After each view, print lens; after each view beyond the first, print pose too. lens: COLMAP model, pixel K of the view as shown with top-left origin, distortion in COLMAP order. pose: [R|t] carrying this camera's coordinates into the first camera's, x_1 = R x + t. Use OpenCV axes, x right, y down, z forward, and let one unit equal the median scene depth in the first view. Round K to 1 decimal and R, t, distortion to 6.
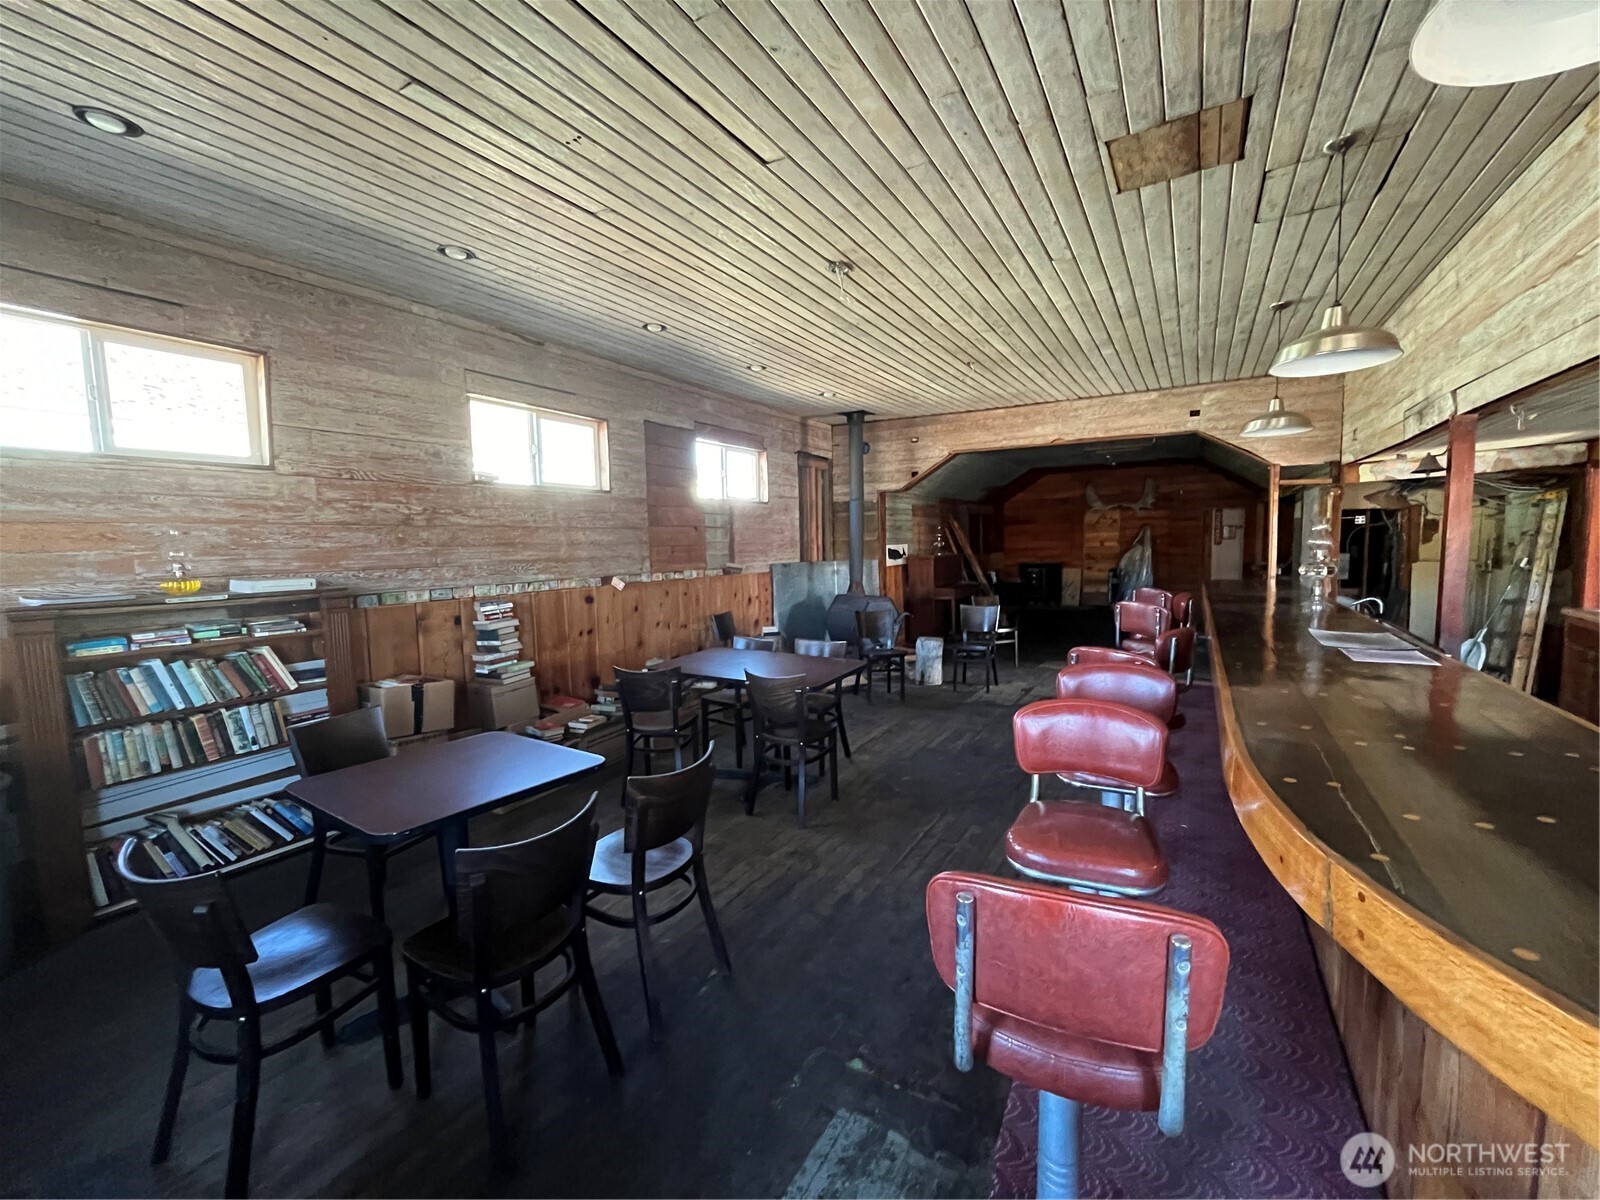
lens RADIAL K [[649.1, 0, 800.0], [0, 649.1, 600.0], [0, 0, 1]] dist [-0.001933, -0.000077]
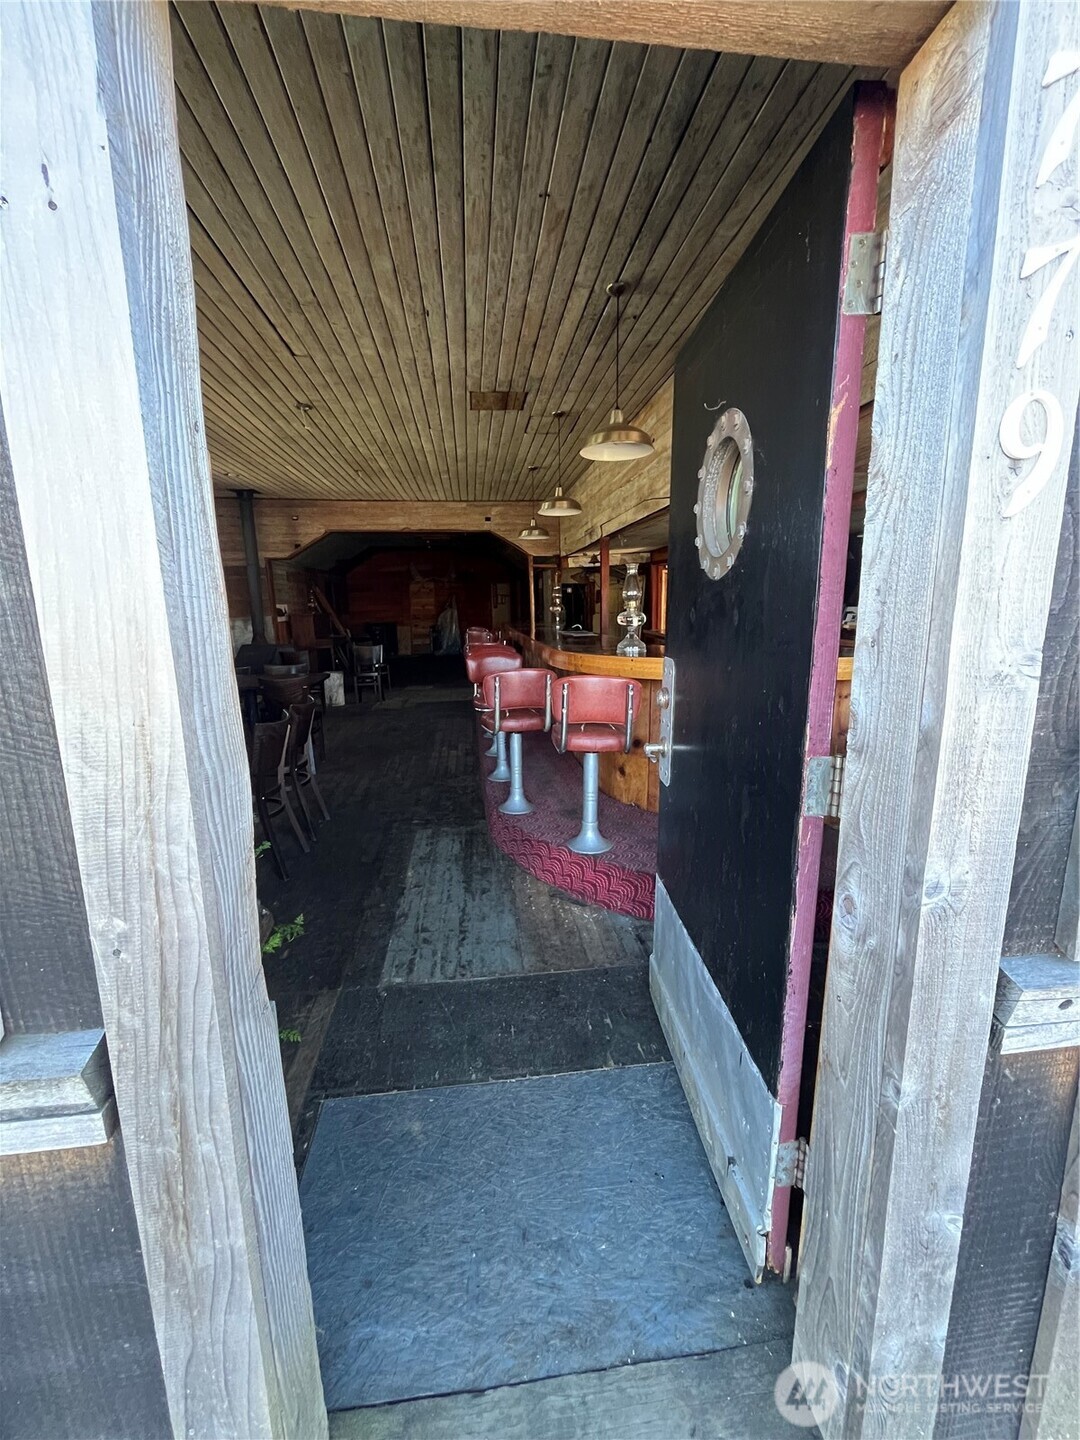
lens RADIAL K [[584.2, 0, 540.0], [0, 584.2, 720.0], [0, 0, 1]] dist [-0.001933, -0.000077]
pose [[0.787505, -0.113990, 0.605675, -0.308370], [0.057499, 0.992049, 0.111945, 0.069828], [-0.613620, -0.053332, 0.787798, -0.338845]]
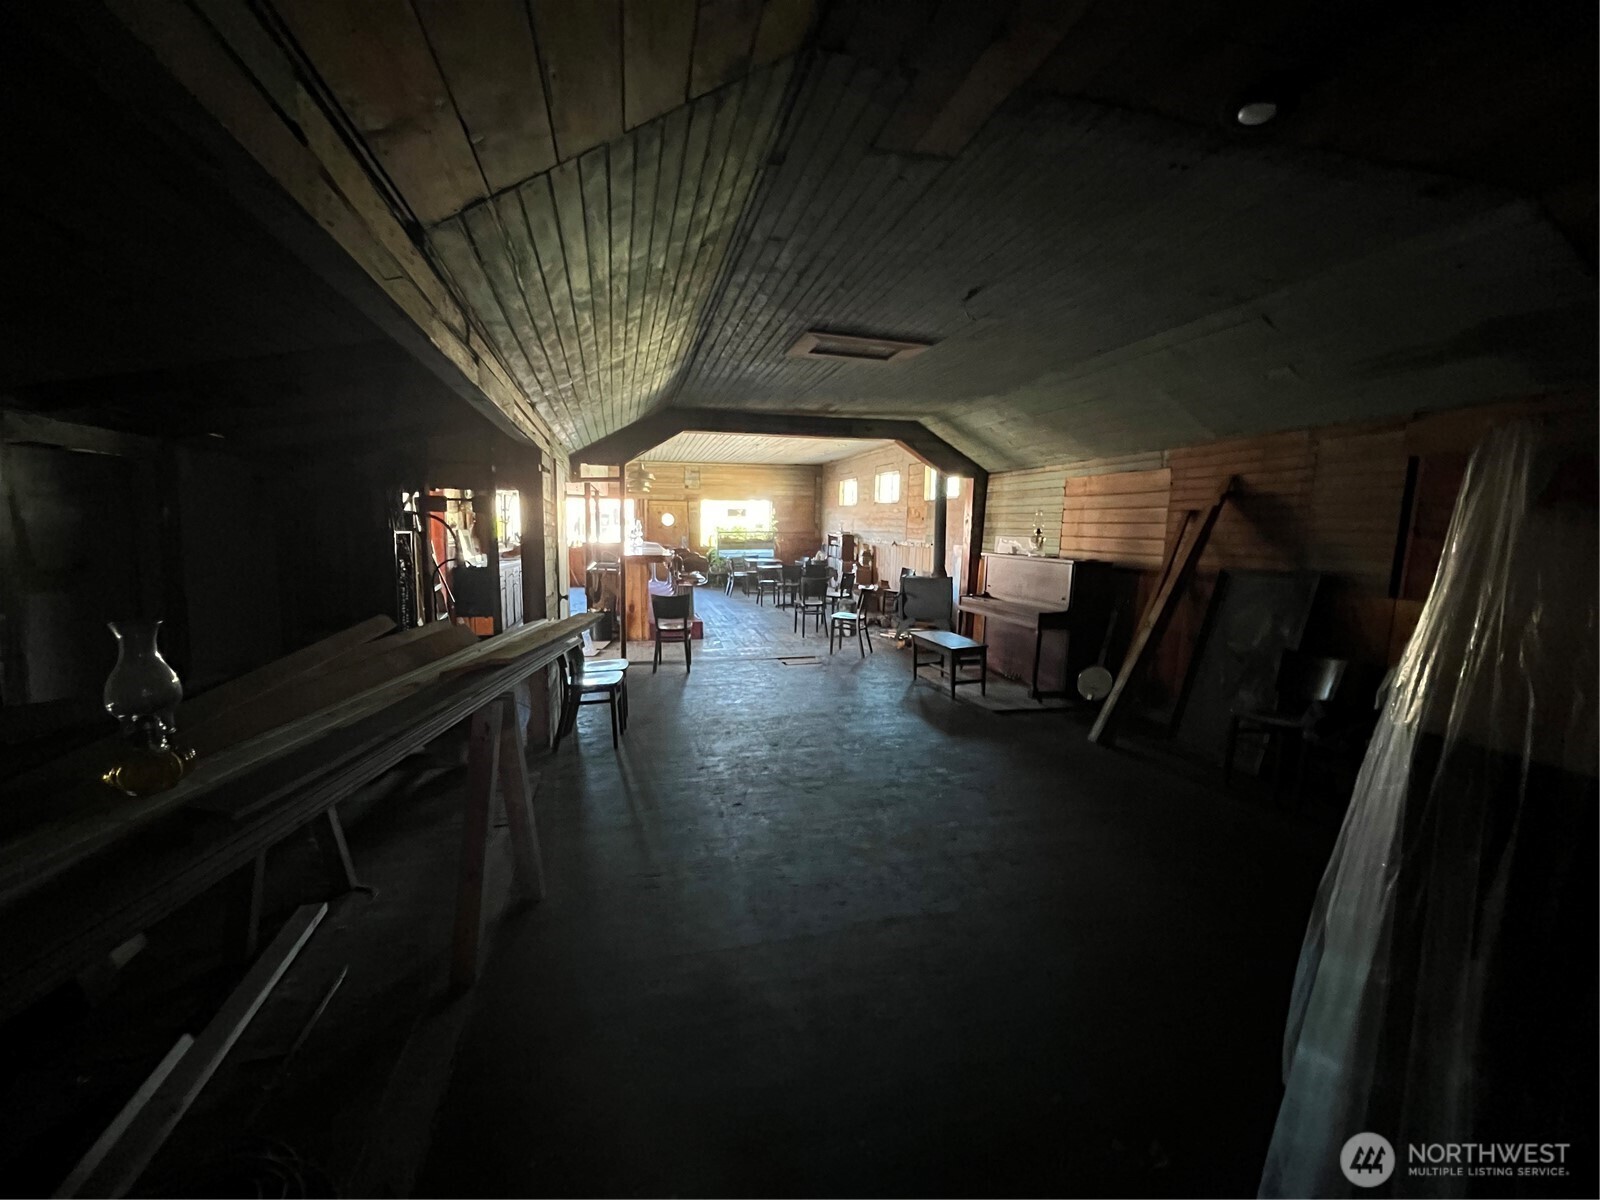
lens RADIAL K [[649.1, 0, 800.0], [0, 649.1, 600.0], [0, 0, 1]] dist [-0.001933, -0.000077]
pose [[-0.694015, 0.092086, -0.714047, 1.855067], [-0.067539, 0.979086, 0.191911, -0.289453], [0.716785, 0.181415, -0.673281, 2.746486]]
